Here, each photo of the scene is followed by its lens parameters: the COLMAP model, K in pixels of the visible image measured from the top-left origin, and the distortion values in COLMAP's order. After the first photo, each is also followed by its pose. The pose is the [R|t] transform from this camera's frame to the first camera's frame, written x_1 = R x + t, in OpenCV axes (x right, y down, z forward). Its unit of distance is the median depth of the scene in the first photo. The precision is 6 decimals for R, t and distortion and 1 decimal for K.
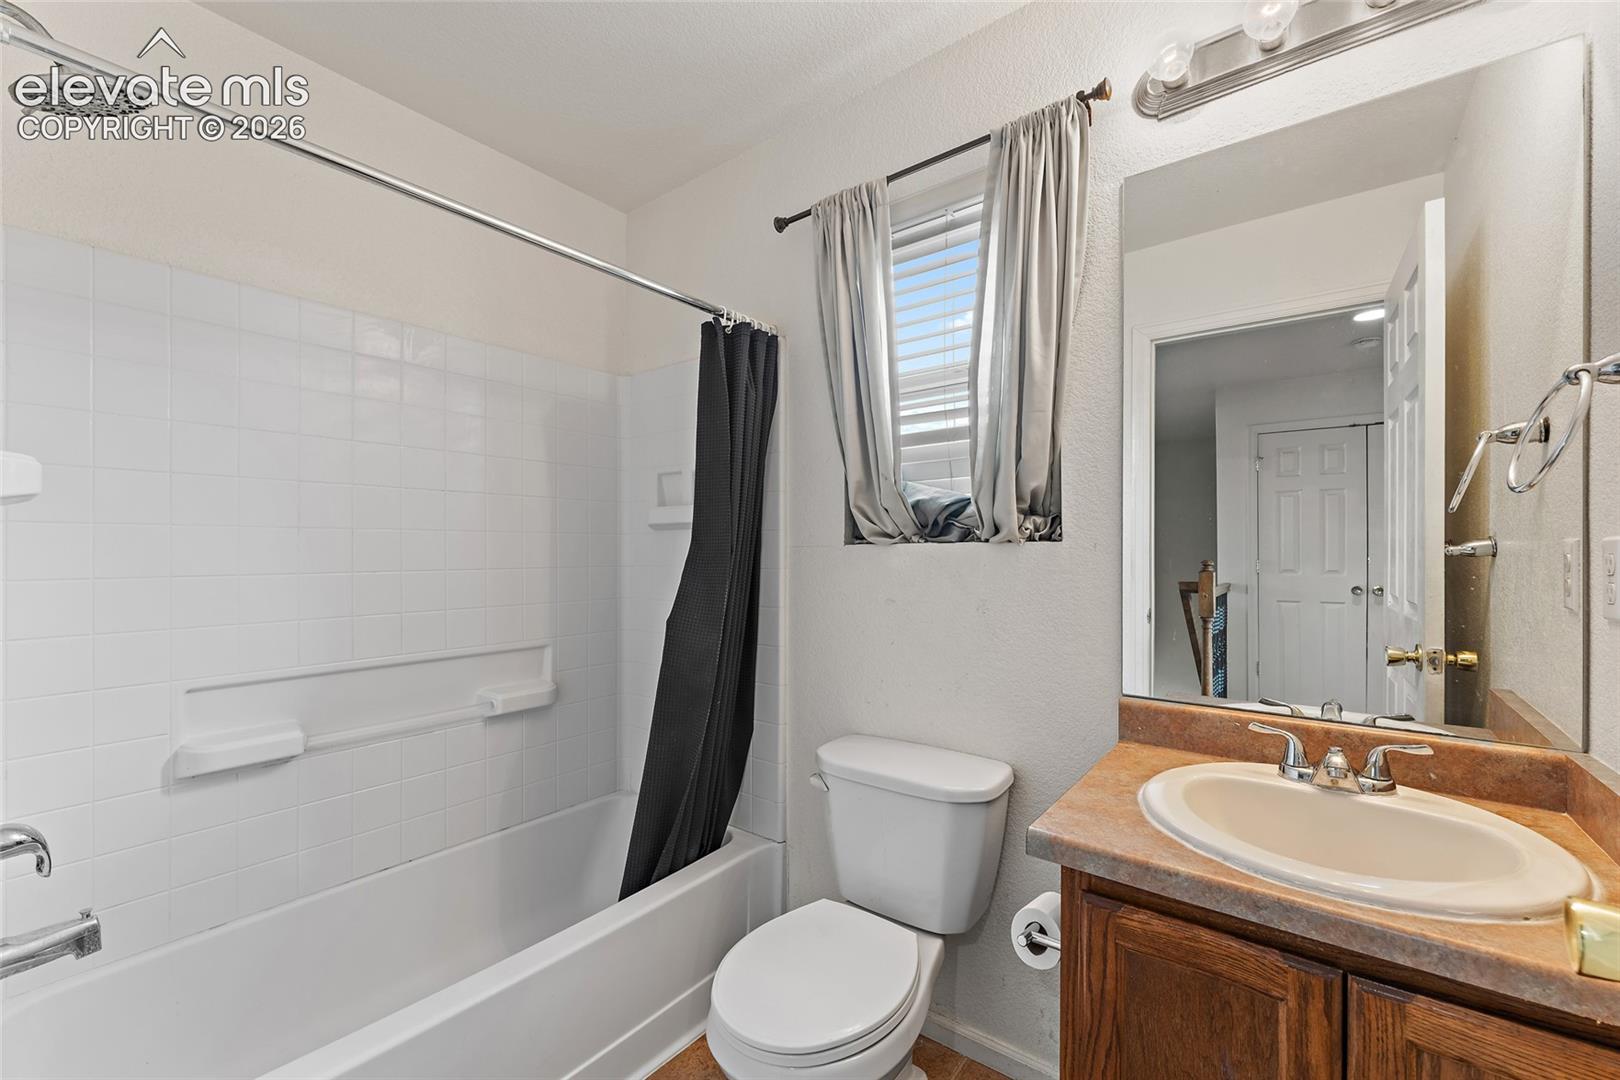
lens RADIAL K [[646.6, 0, 809.4], [0, 646.6, 532.8], [0, 0, 1]] dist [-0.001347, -0.000299]
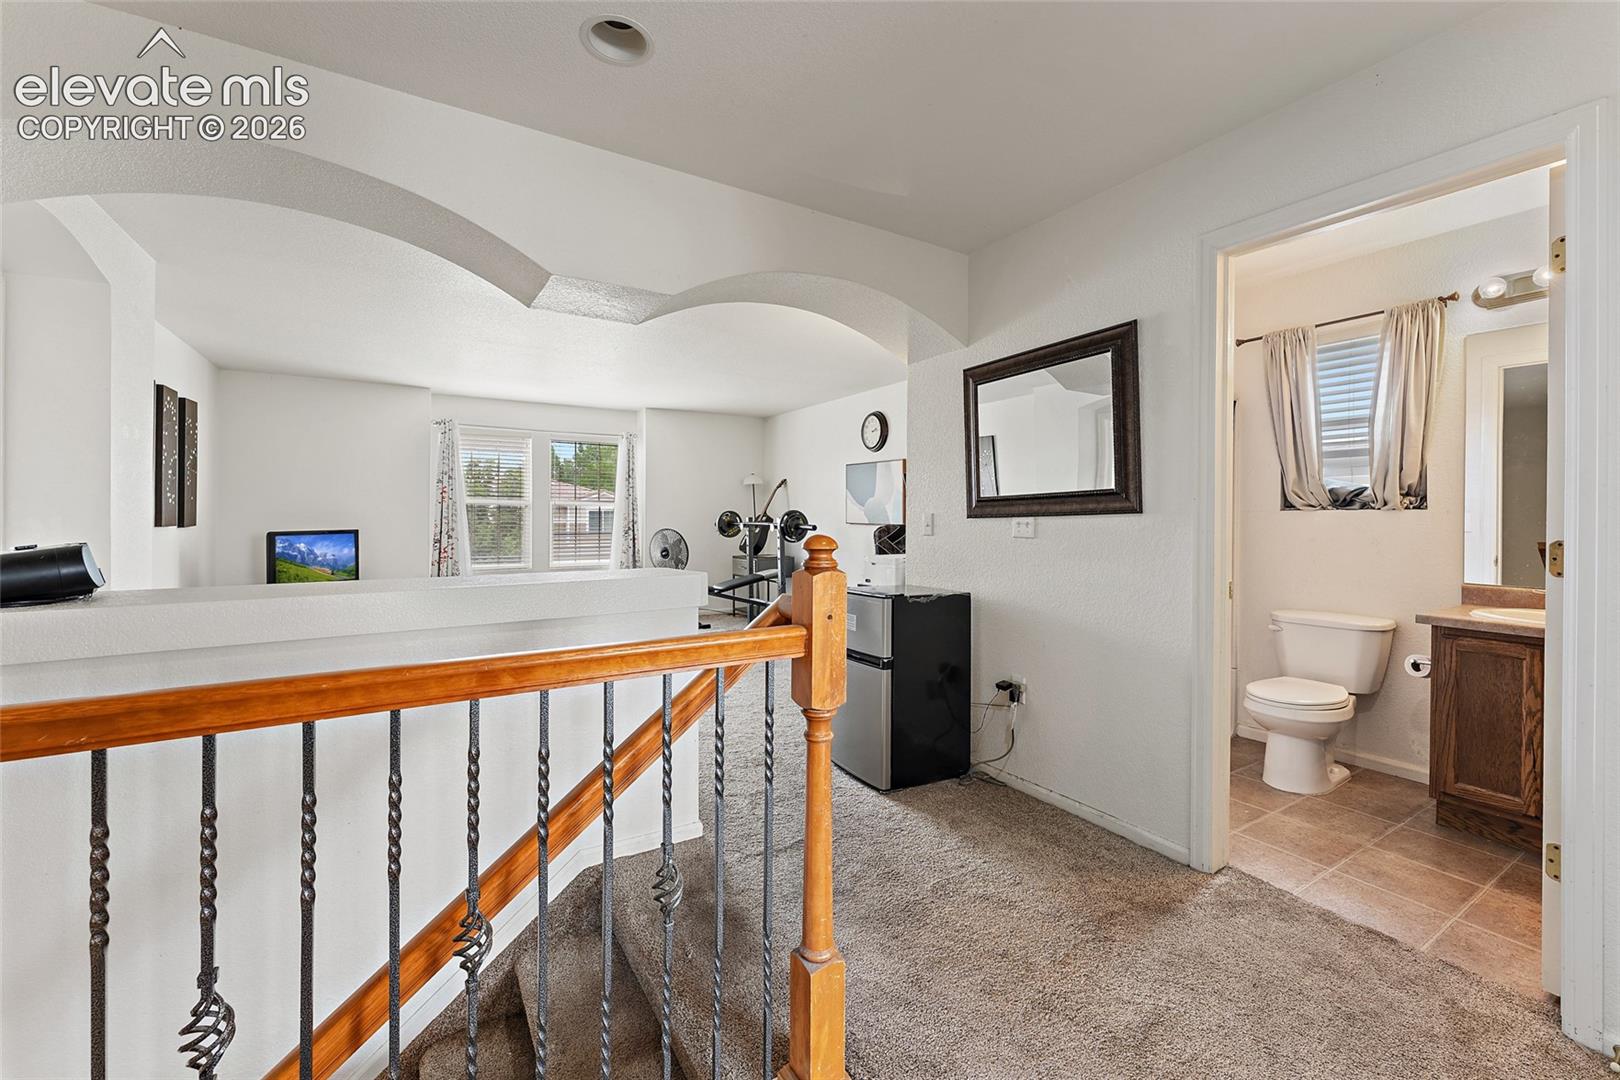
lens RADIAL K [[665.0, 0, 815.5], [0, 665.0, 506.8], [0, 0, 1]] dist [0.002159, 0.000772]
pose [[0.942431, -0.002379, -0.334393, -0.704183], [0.008050, 0.999846, 0.015575, -0.041562], [0.334305, -0.017370, 0.942305, -1.582306]]
